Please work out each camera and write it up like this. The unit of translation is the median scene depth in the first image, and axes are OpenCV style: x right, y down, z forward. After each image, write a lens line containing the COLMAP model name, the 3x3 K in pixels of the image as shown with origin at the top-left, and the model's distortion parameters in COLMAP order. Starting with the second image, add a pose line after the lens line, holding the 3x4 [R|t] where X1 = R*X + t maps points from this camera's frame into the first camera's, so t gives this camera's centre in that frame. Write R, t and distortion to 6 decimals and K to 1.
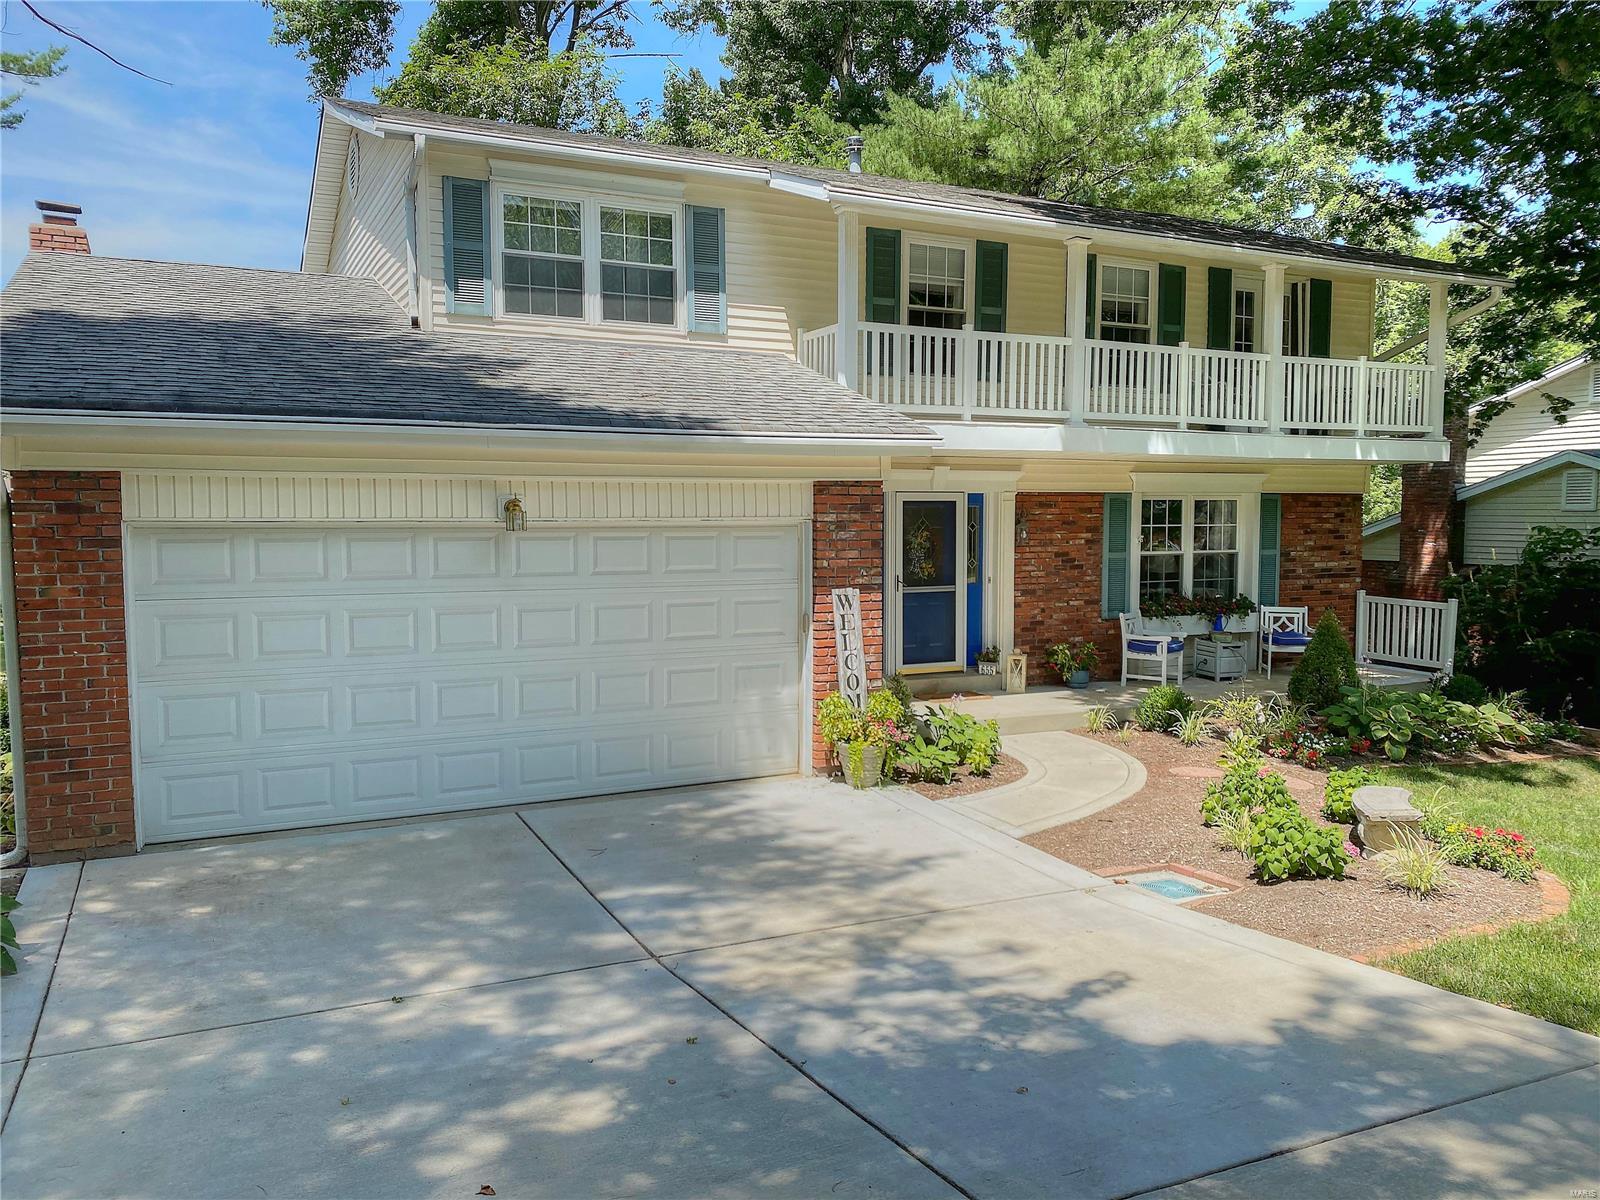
lens RADIAL K [[1223.9, 0, 787.0], [0, 1223.9, 607.7], [0, 0, 1]] dist [0.028030, -0.028504]
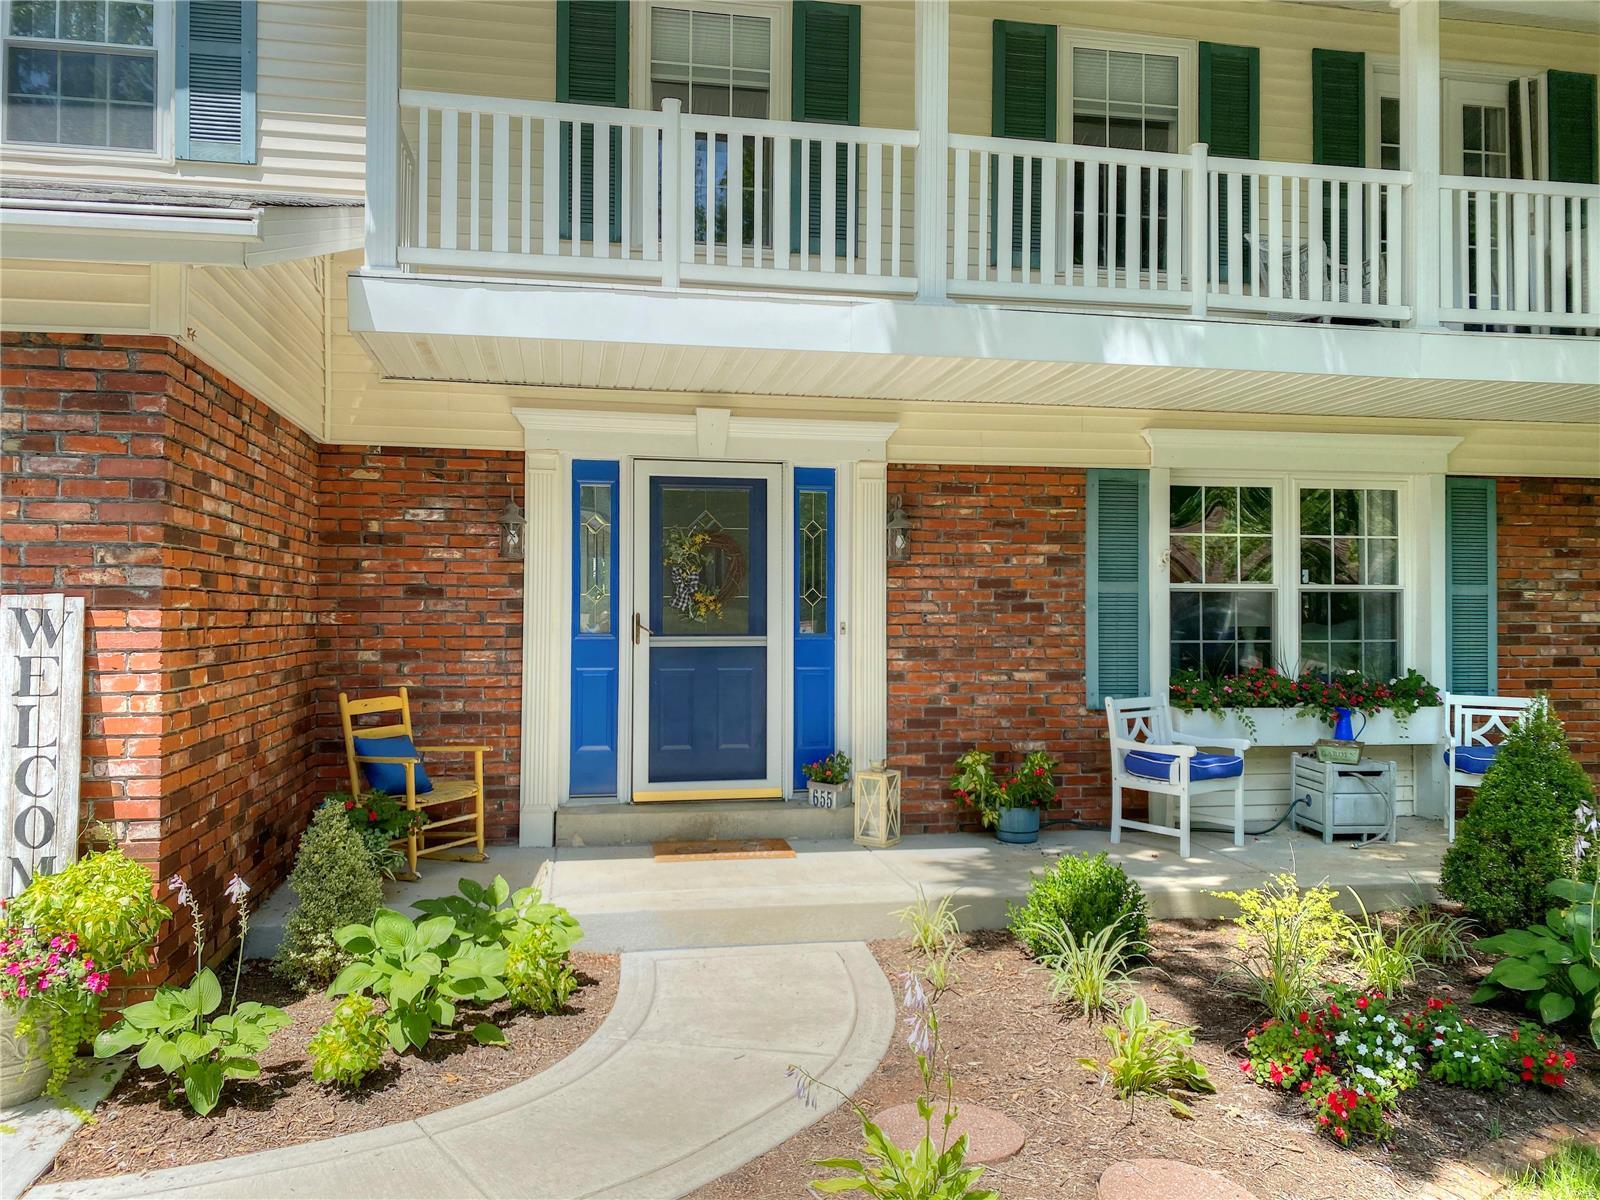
lens RADIAL K [[1223.9, 0, 802.1], [0, 1223.9, 606.1], [0, 0, 1]] dist [0.028030, -0.028504]
pose [[0.964306, 0.000970, -0.264790, 0.338383], [-0.023264, 0.996437, -0.081073, 0.013065], [0.263768, 0.084339, 0.960892, 0.562821]]
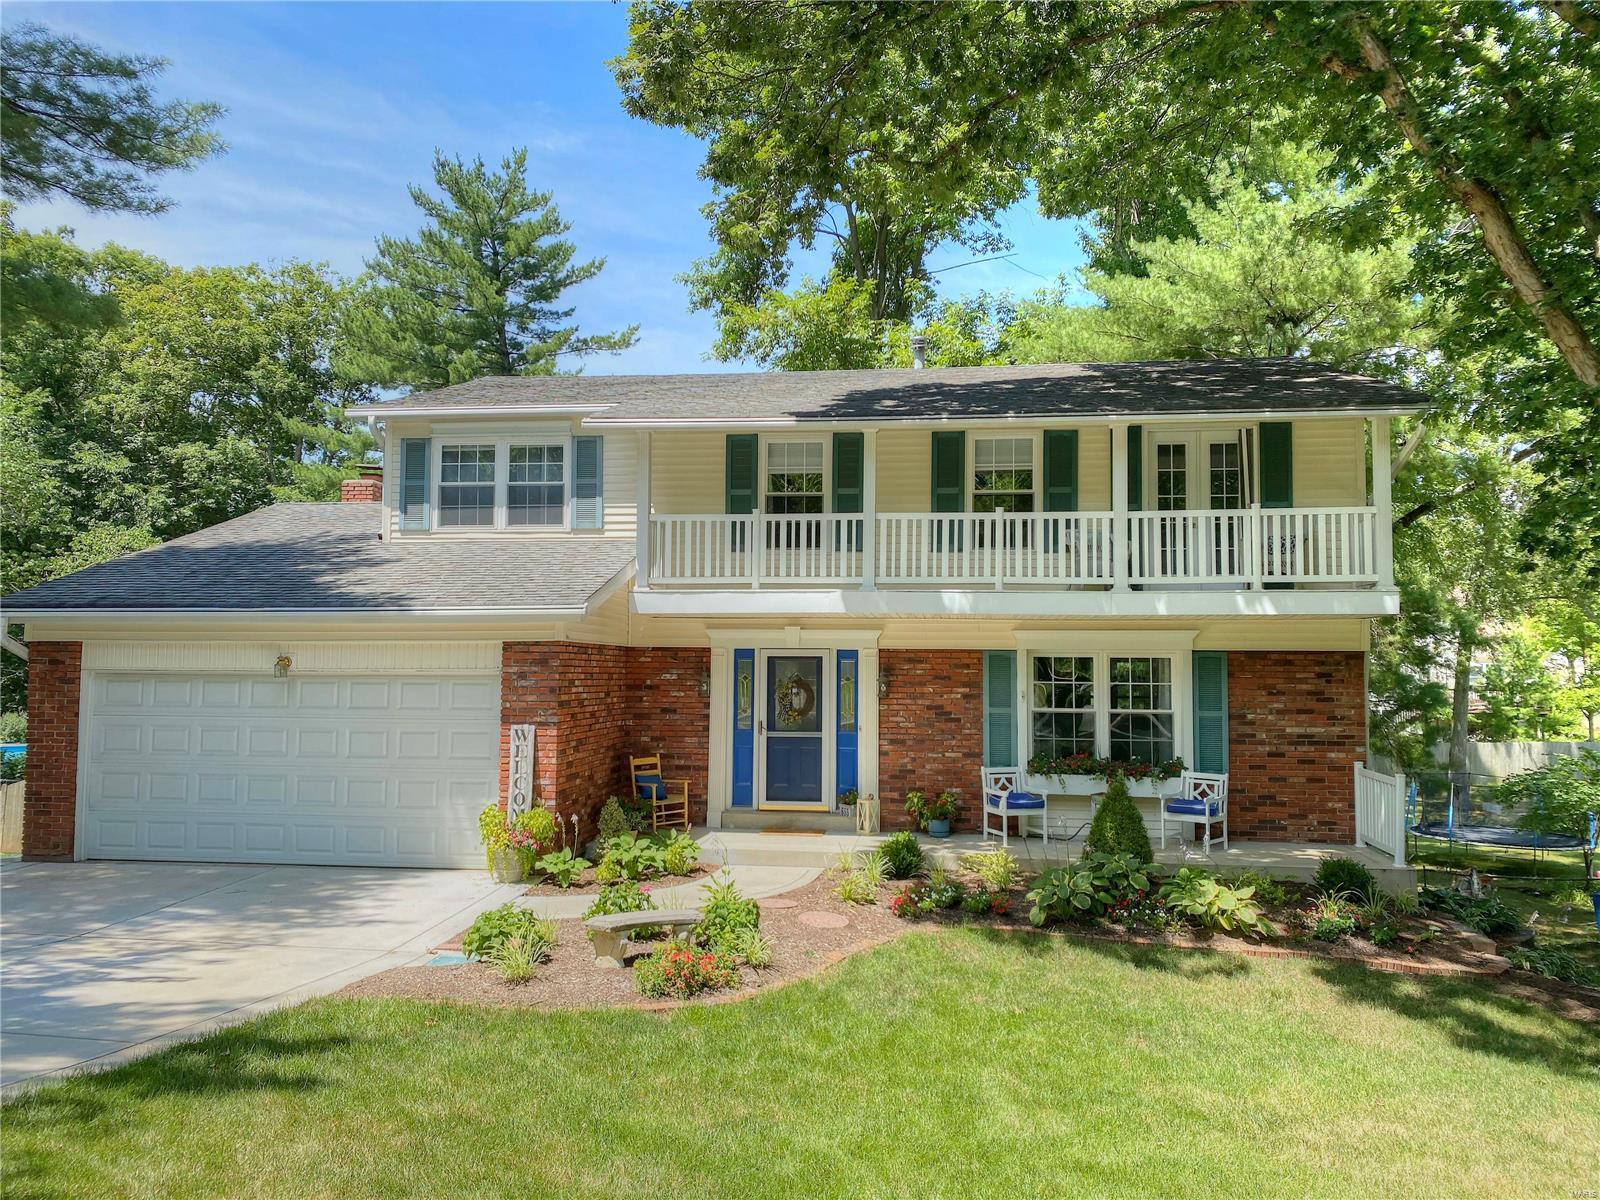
lens RADIAL K [[1223.9, 0, 799.4], [0, 1223.9, 588.5], [0, 0, 1]] dist [0.028030, -0.028504]
pose [[0.834242, -0.029367, -0.550616, 0.849056], [-0.049207, 0.990631, -0.127390, -0.006553], [0.549199, 0.133368, 0.824981, 0.058896]]
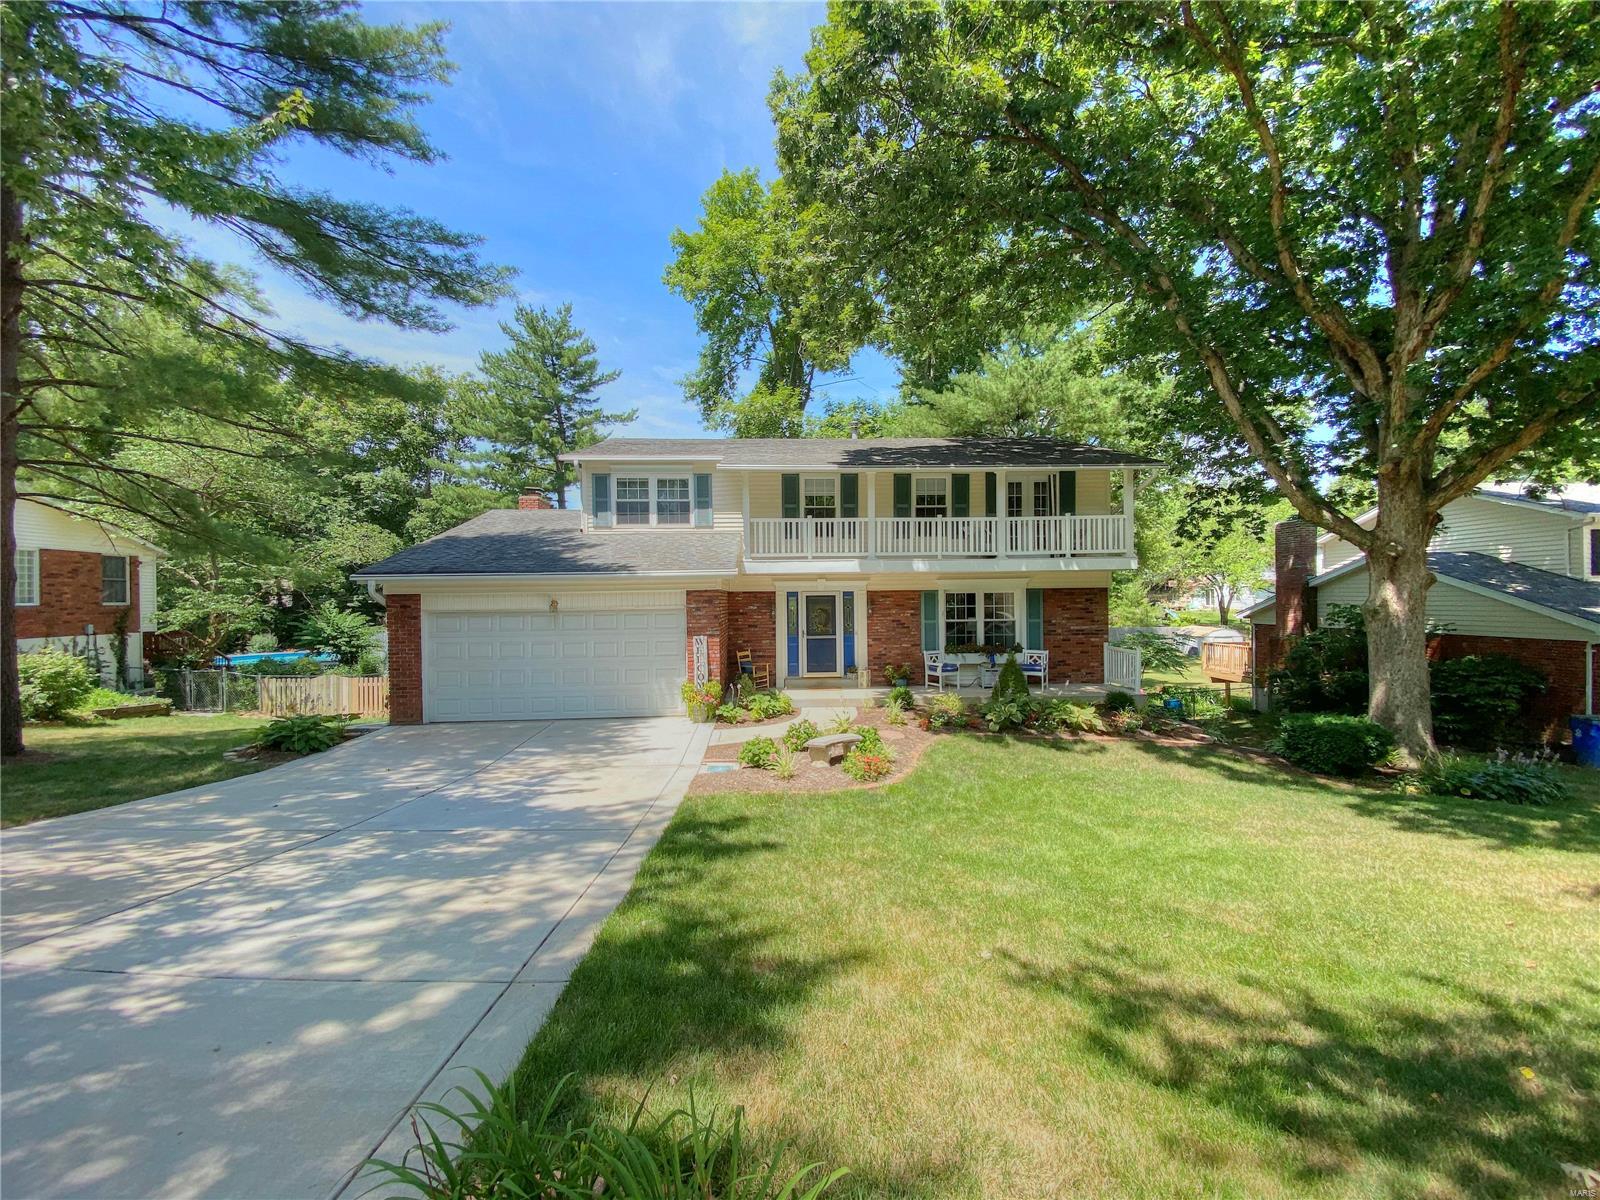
lens RADIAL K [[649.2, 0, 795.7], [0, 649.2, 599.0], [0, 0, 1]] dist [0.018732, -0.014764]
pose [[0.916295, -0.009083, -0.400401, 0.595146], [-0.018922, 0.997645, -0.065934, -0.007422], [0.400057, 0.067991, 0.913965, -0.048795]]
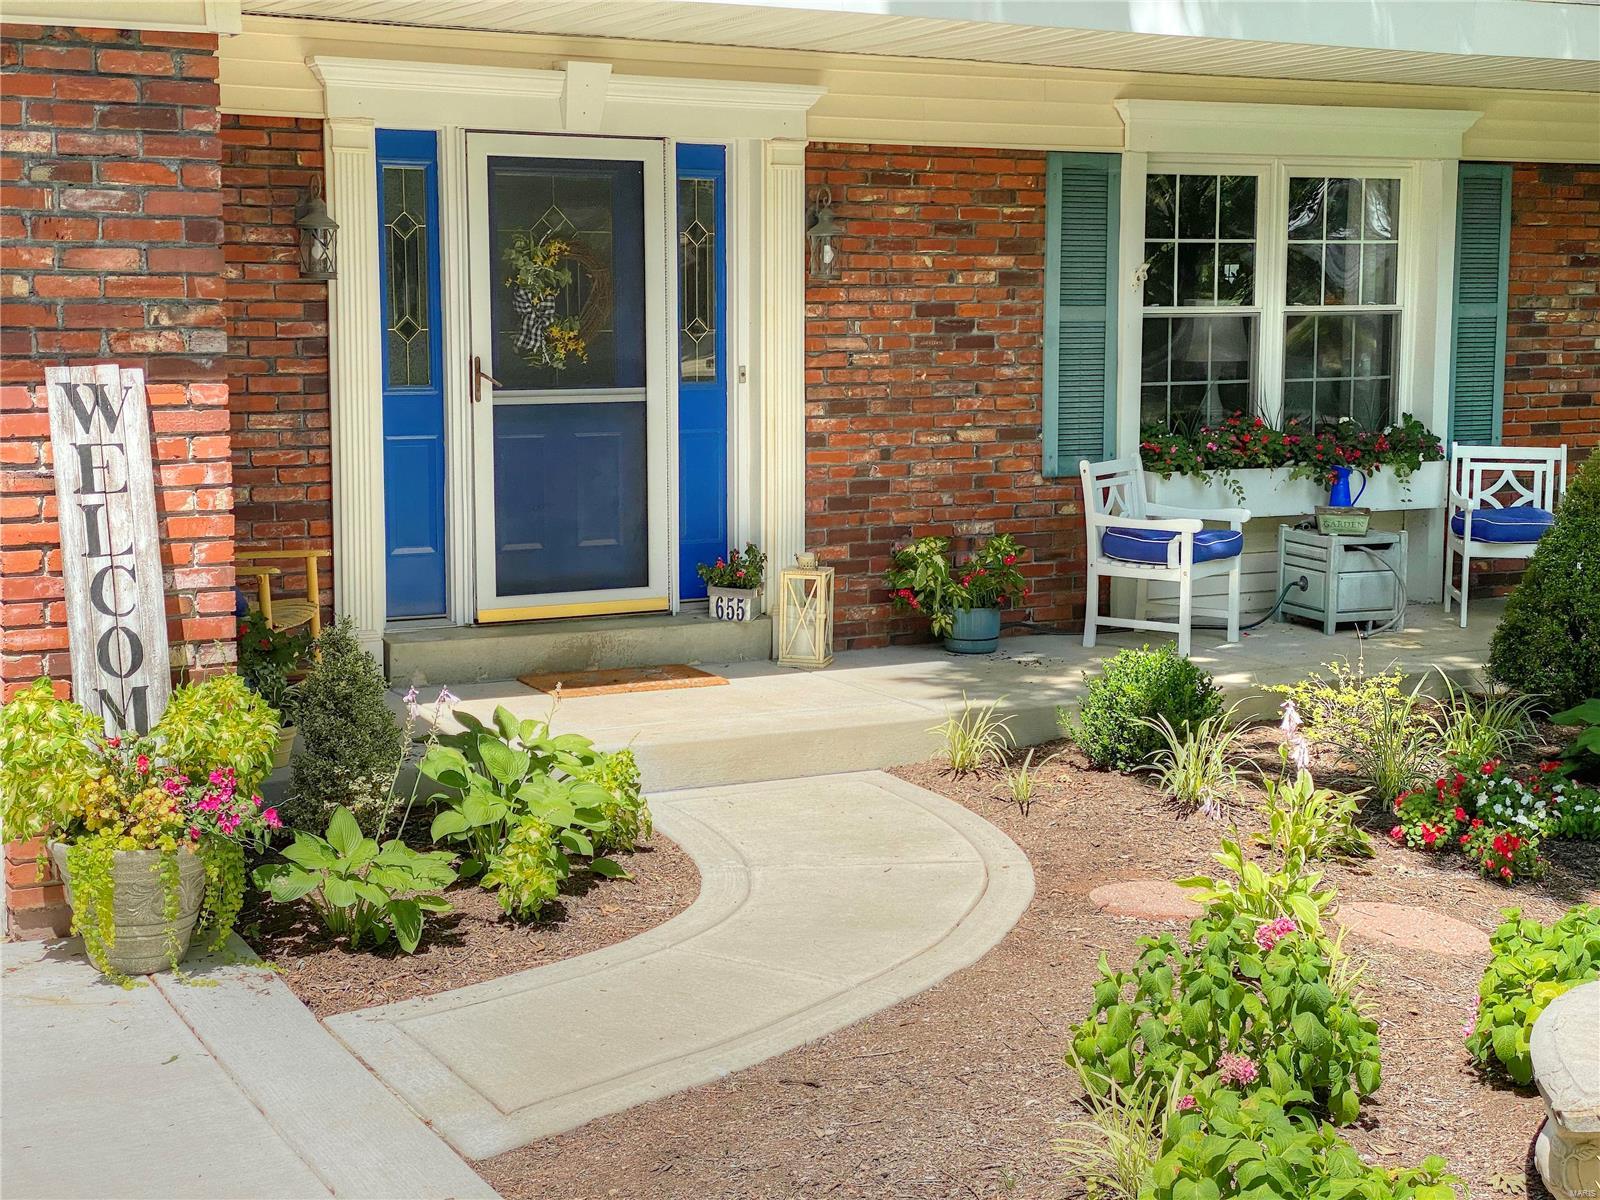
lens RADIAL K [[2373.8, 0, 809.4], [0, 2373.8, 597.6], [0, 0, 1]] dist [0.103818, 0.000000]
pose [[0.998653, -0.005553, 0.051587, 0.172535], [0.003045, 0.998815, 0.048568, 0.012989], [-0.051795, -0.048346, 0.997487, 0.291092]]
